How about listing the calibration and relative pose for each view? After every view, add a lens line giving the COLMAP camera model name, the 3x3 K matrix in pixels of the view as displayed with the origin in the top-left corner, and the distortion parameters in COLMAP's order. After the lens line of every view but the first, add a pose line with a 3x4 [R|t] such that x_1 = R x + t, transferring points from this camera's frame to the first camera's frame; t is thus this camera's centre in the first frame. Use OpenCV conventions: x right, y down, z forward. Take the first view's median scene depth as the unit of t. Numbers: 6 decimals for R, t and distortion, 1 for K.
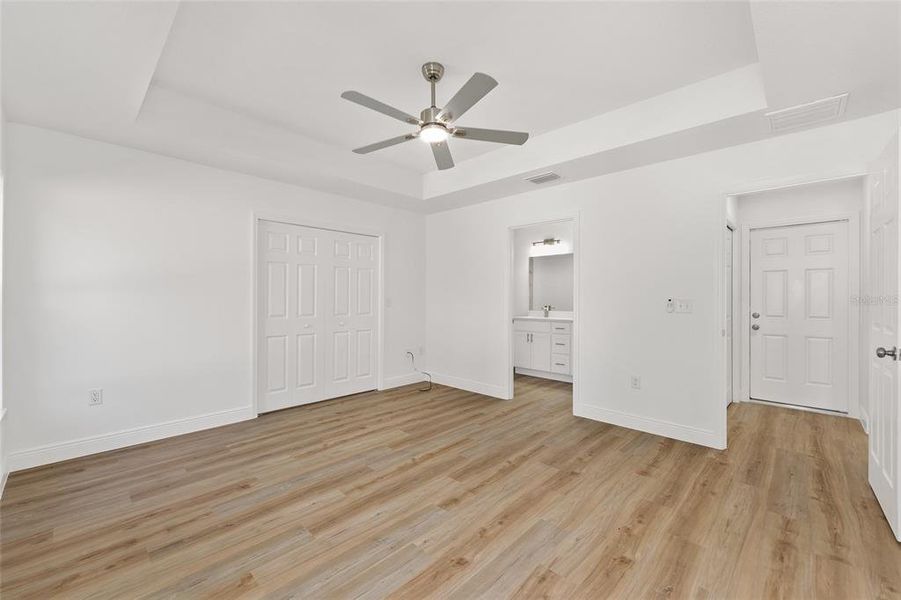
lens RADIAL K [[362.2, 0, 452.5], [0, 362.2, 296.9], [0, 0, 1]] dist [0.000657, 0.000140]
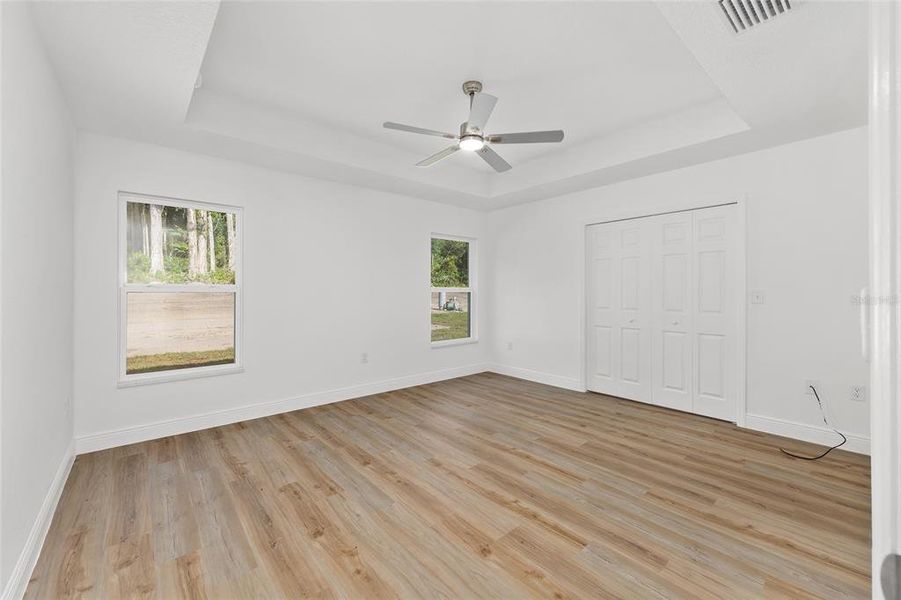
lens RADIAL K [[361.9, 0, 453.0], [0, 361.9, 295.9], [0, 0, 1]] dist [-0.000038, 0.000110]
pose [[-0.097814, 0.006343, -0.995185, 0.855350], [0.008194, 0.999951, 0.005568, 0.007116], [0.995171, -0.007610, -0.097861, 0.857815]]
